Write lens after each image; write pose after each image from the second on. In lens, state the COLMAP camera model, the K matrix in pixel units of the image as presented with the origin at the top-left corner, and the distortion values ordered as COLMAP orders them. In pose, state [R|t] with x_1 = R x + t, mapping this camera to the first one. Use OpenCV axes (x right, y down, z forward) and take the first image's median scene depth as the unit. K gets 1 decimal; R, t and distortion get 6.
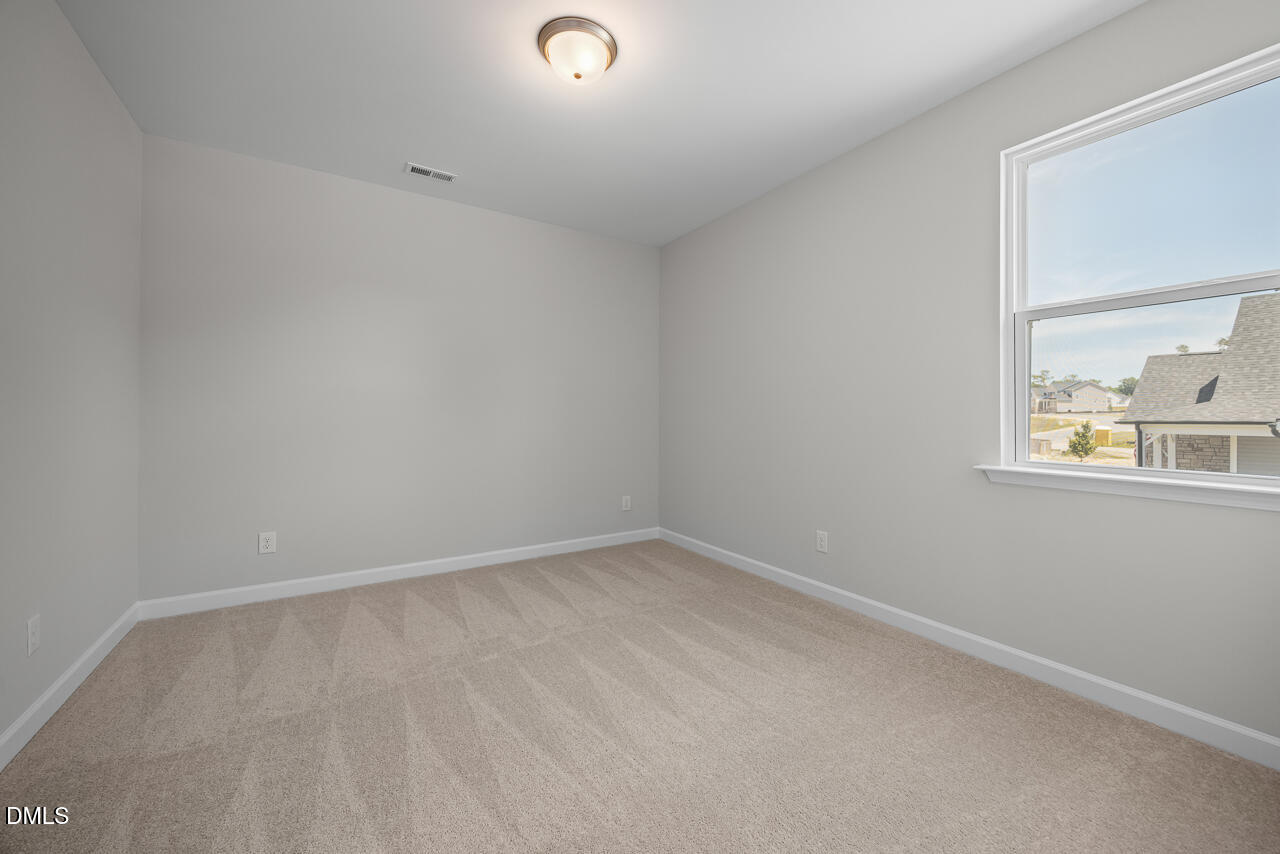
lens RADIAL K [[1031.3, 0, 639.8], [0, 1031.3, 425.1], [0, 0, 1]] dist [0.008553, 0.003917]
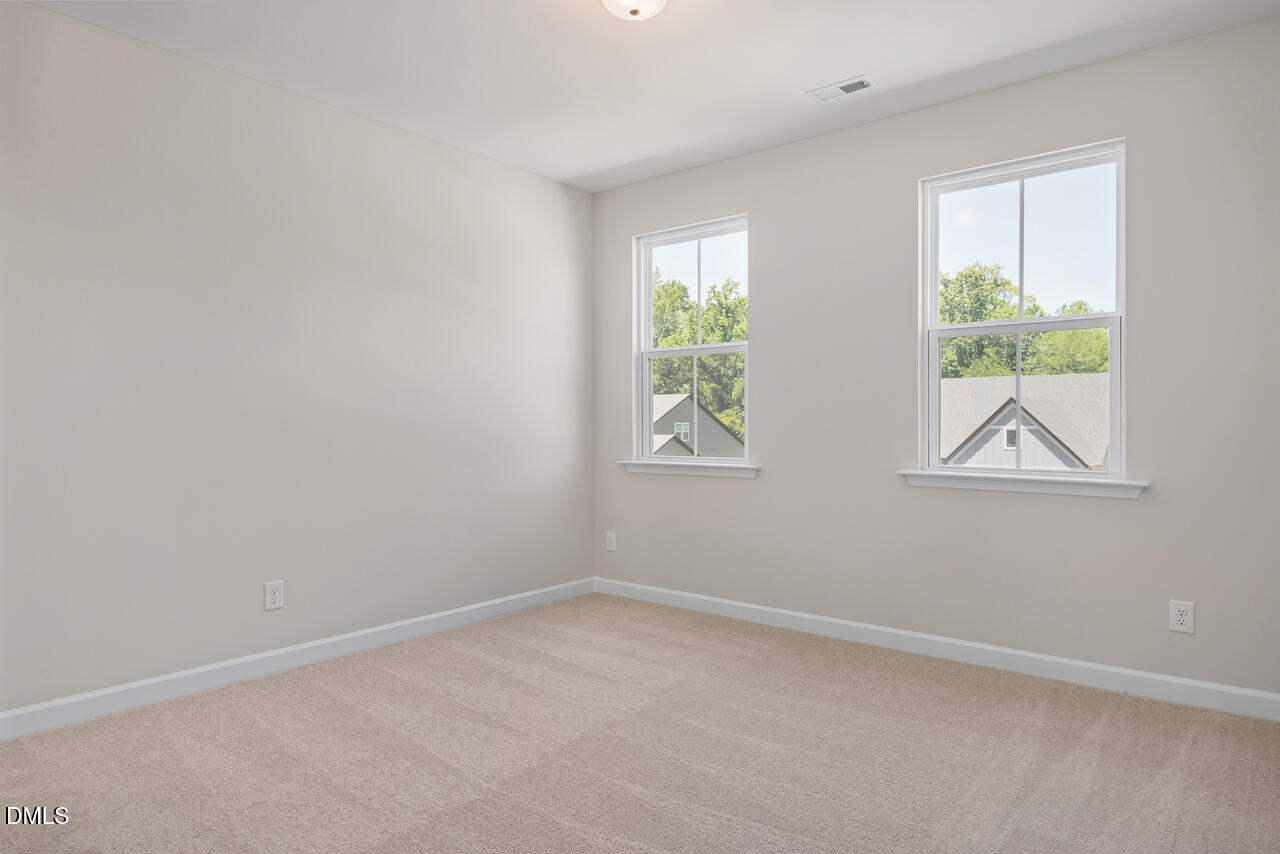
lens RADIAL K [[522.2, 0, 642.9], [0, 522.2, 444.6], [0, 0, 1]] dist [0.009533, -0.000383]
pose [[0.712465, -0.025806, 0.701233, -0.236690], [0.004220, 0.999463, 0.032494, -0.006440], [-0.701695, -0.020191, 0.712191, 0.792365]]
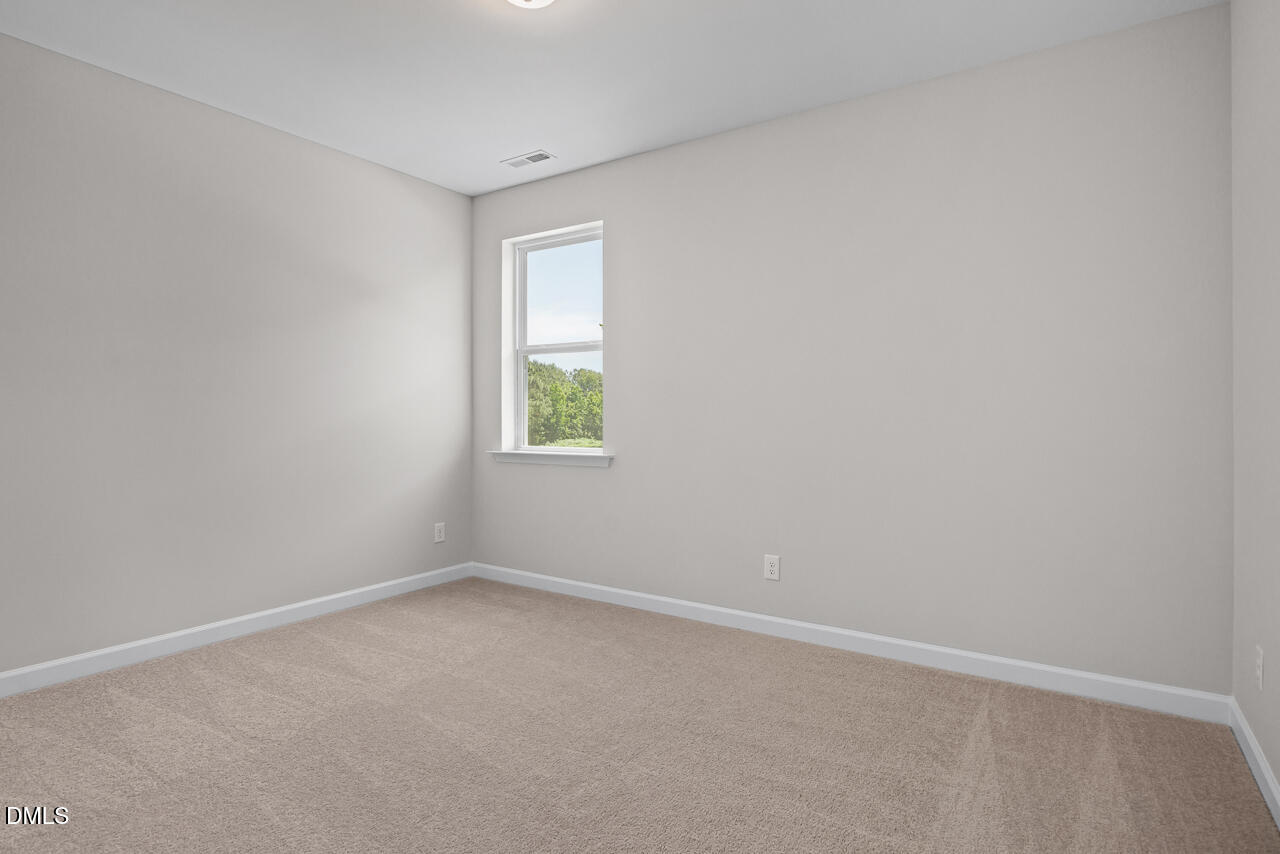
lens RADIAL K [[590.3, 0, 641.3], [0, 590.3, 418.5], [0, 0, 1]] dist [-0.017930, 0.000171]
pose [[0.752208, -0.005680, 0.658901, -0.190973], [0.008376, 0.999964, -0.000942, -0.005914], [-0.658872, 0.006227, 0.752229, 0.635003]]
